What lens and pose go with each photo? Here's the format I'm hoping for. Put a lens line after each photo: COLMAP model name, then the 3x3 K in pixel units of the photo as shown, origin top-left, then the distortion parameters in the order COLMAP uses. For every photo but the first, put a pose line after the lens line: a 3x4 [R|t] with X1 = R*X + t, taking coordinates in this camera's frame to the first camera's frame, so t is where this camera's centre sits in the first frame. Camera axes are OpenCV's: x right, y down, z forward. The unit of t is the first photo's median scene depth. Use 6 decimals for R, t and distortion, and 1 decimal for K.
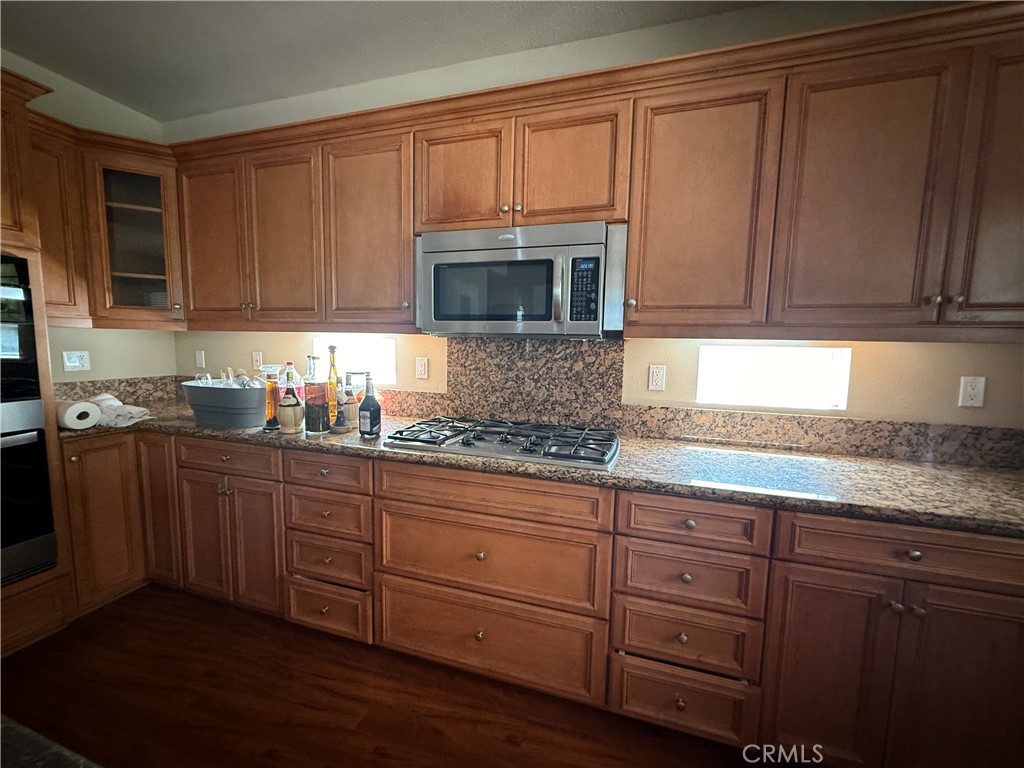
lens RADIAL K [[413.1, 0, 512.5], [0, 413.1, 382.6], [0, 0, 1]] dist [0.000655, 0.000115]
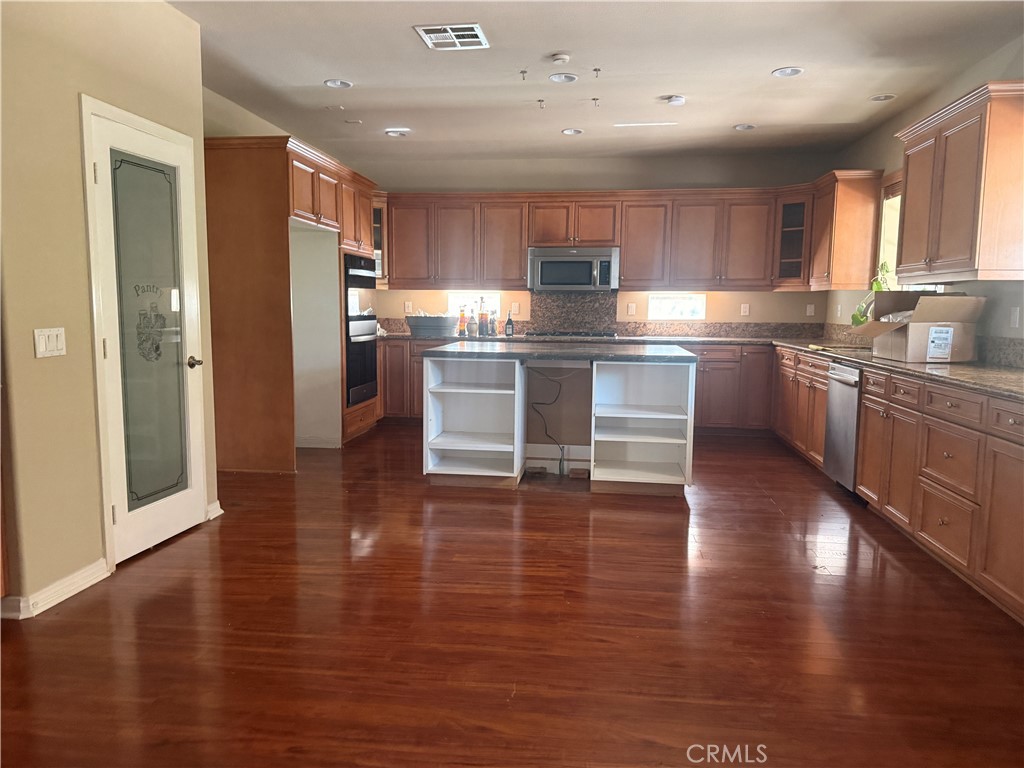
lens RADIAL K [[709.6, 0, 510.4], [0, 709.6, 385.8], [0, 0, 1]] dist [0.083905, 0.000629]
pose [[0.983718, -0.032620, 0.176736, -1.159988], [0.029052, 0.999319, 0.022741, 0.345738], [-0.177358, -0.017236, 0.983995, -3.144045]]
